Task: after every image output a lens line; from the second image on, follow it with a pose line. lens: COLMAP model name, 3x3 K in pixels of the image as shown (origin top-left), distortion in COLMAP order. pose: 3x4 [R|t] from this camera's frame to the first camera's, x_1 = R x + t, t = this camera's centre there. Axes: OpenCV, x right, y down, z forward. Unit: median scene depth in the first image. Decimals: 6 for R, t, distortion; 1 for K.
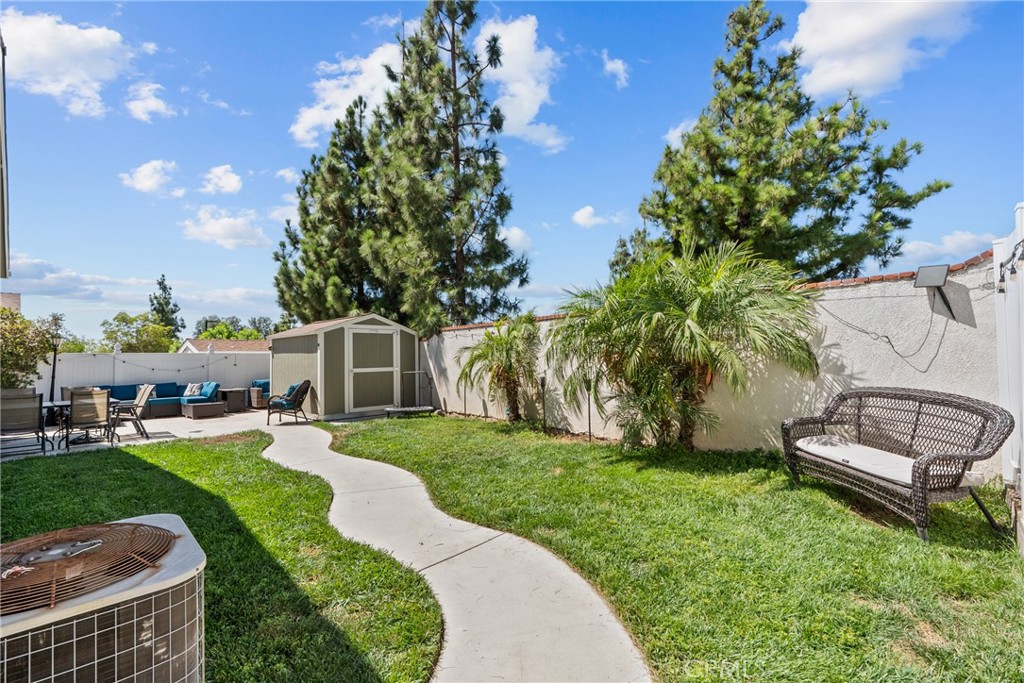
lens RADIAL K [[464.9, 0, 505.7], [0, 464.9, 338.2], [0, 0, 1]] dist [-0.013233, 0.006099]
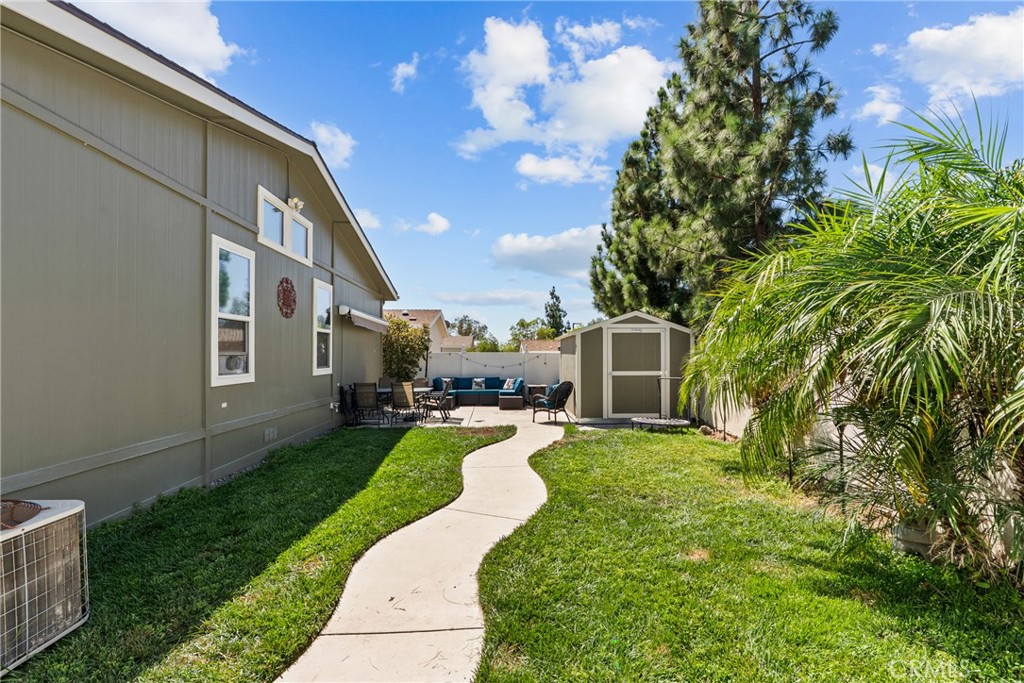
lens RADIAL K [[464.9, 0, 512.3], [0, 464.9, 352.2], [0, 0, 1]] dist [-0.013233, 0.006099]
pose [[0.720486, 0.006872, -0.693436, 0.145350], [0.017395, 0.999457, 0.027979, -0.001991], [0.693252, -0.032221, 0.719975, 0.159043]]
